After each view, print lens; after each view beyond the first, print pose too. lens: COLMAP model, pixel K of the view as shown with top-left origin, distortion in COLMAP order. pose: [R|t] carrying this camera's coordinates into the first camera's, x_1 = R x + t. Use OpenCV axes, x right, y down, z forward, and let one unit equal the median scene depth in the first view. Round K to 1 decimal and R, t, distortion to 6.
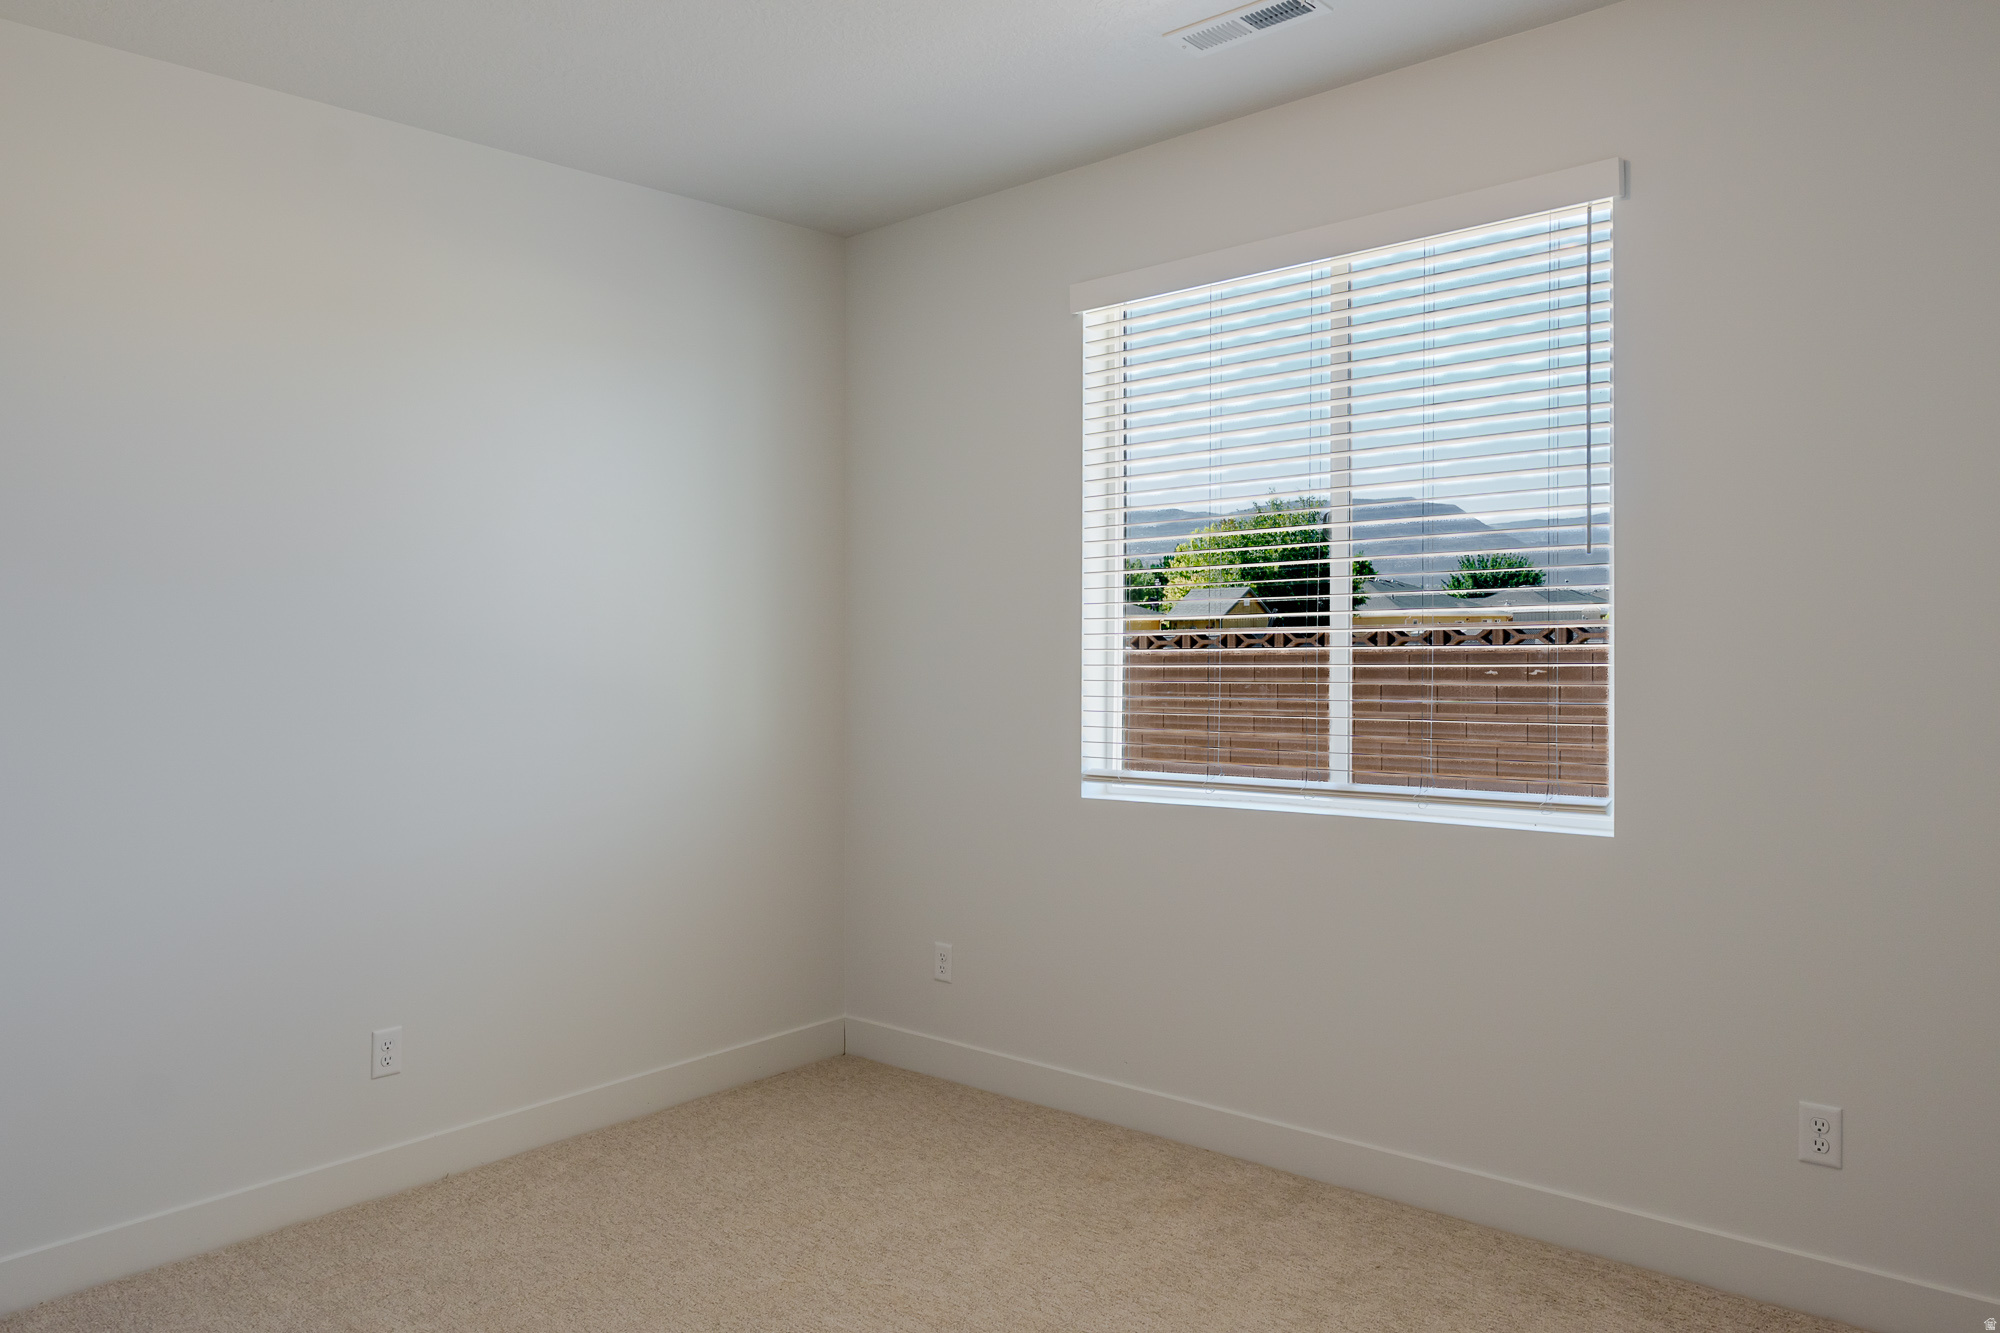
lens RADIAL K [[1370.5, 0, 1043.5], [0, 1370.5, 672.2], [0, 0, 1]] dist [-0.001987, -0.000274]
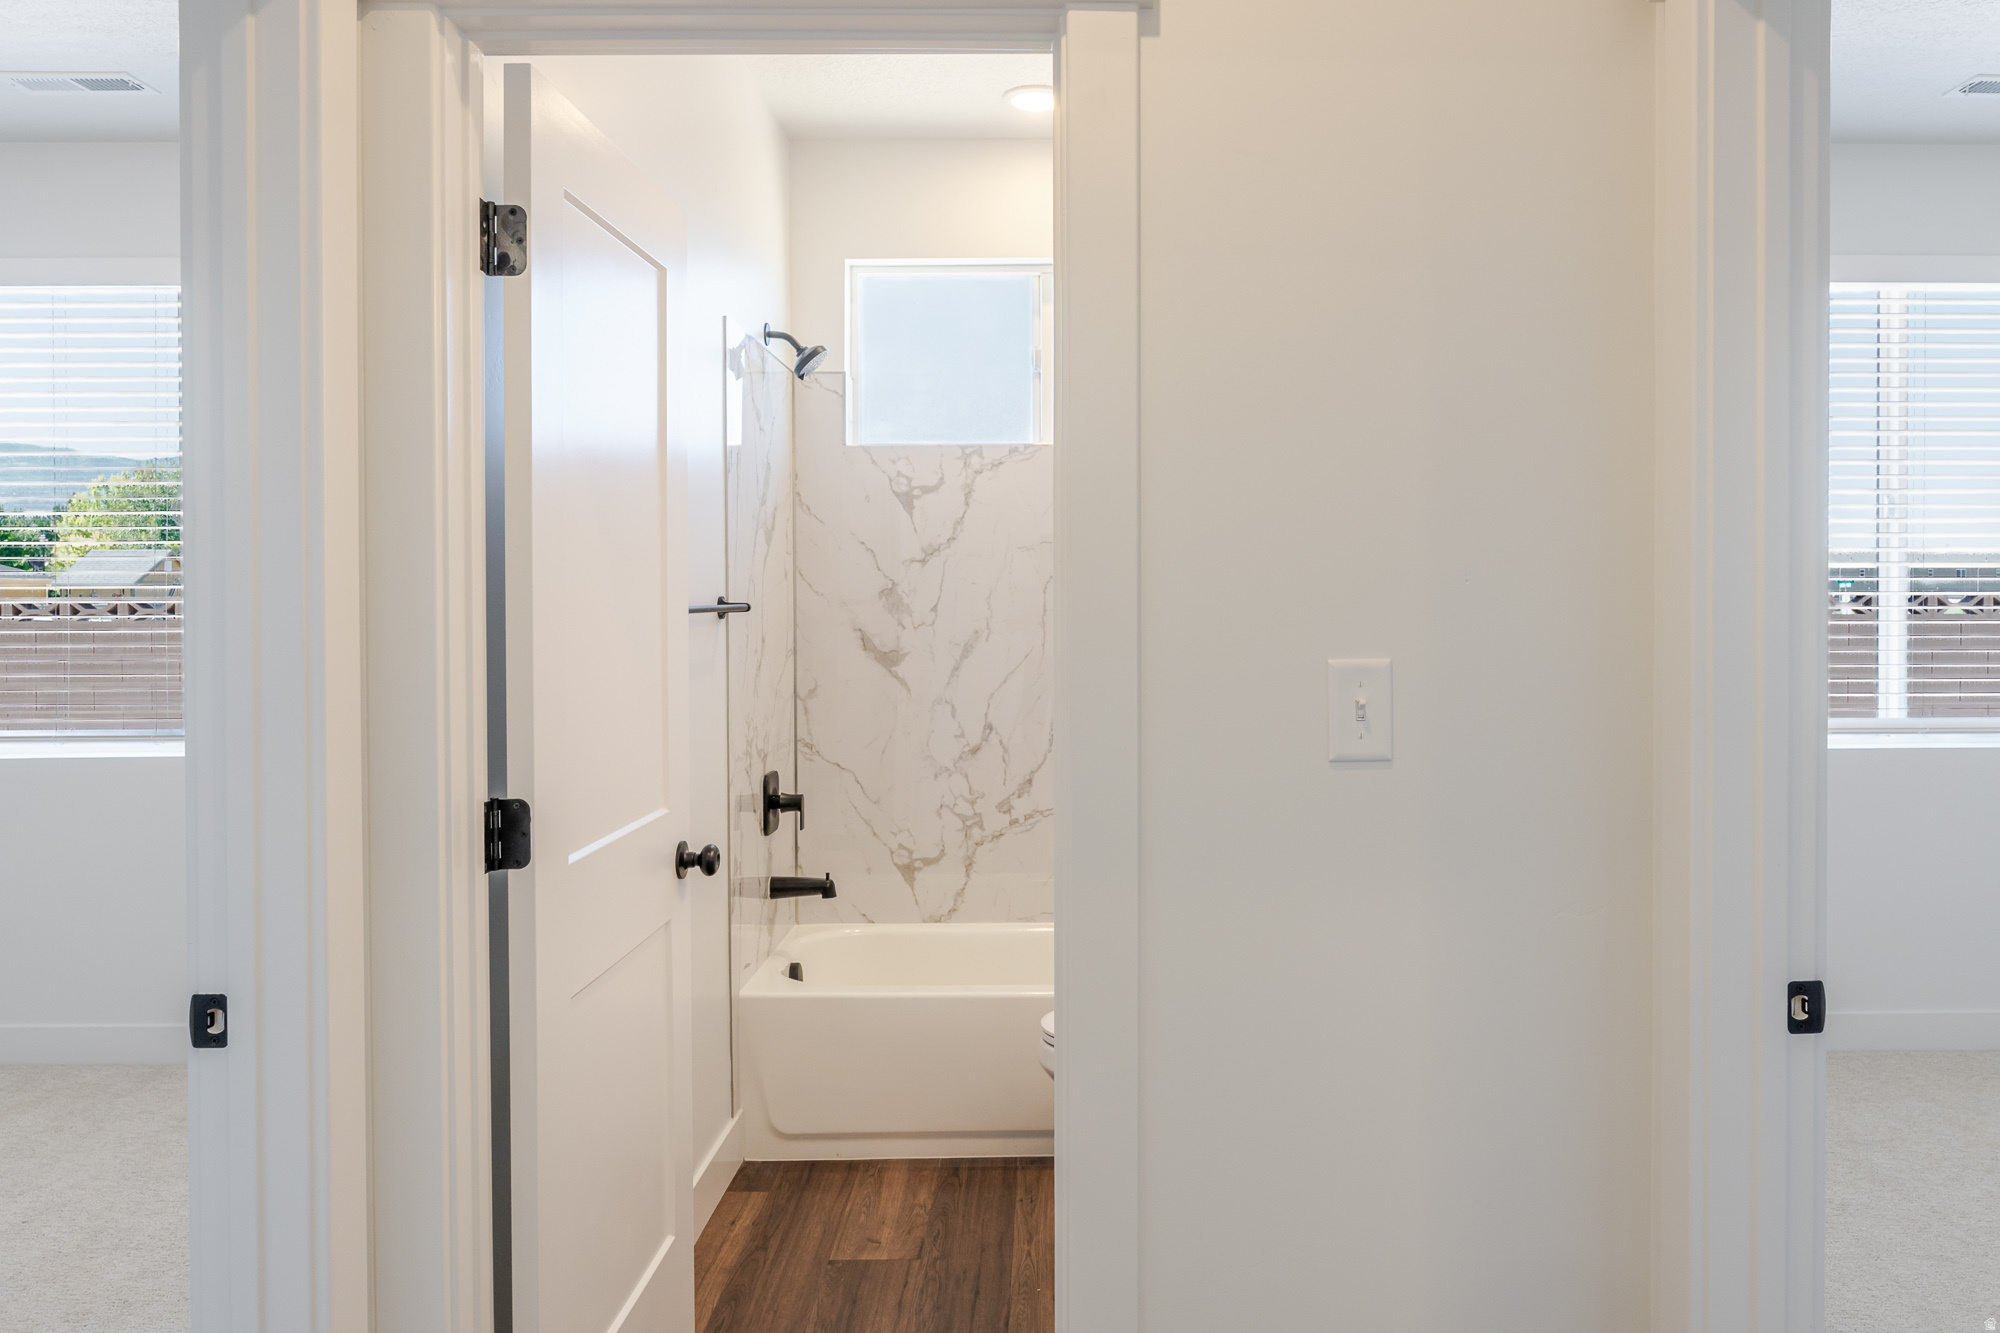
lens RADIAL K [[1370.5, 0, 1043.5], [0, 1370.5, 672.2], [0, 0, 1]] dist [-0.001987, -0.000274]
pose [[0.757046, -0.014445, 0.653202, 0.000649], [0.002451, 0.999811, 0.019270, 0.009557], [-0.653358, -0.012987, 0.756938, -0.380140]]
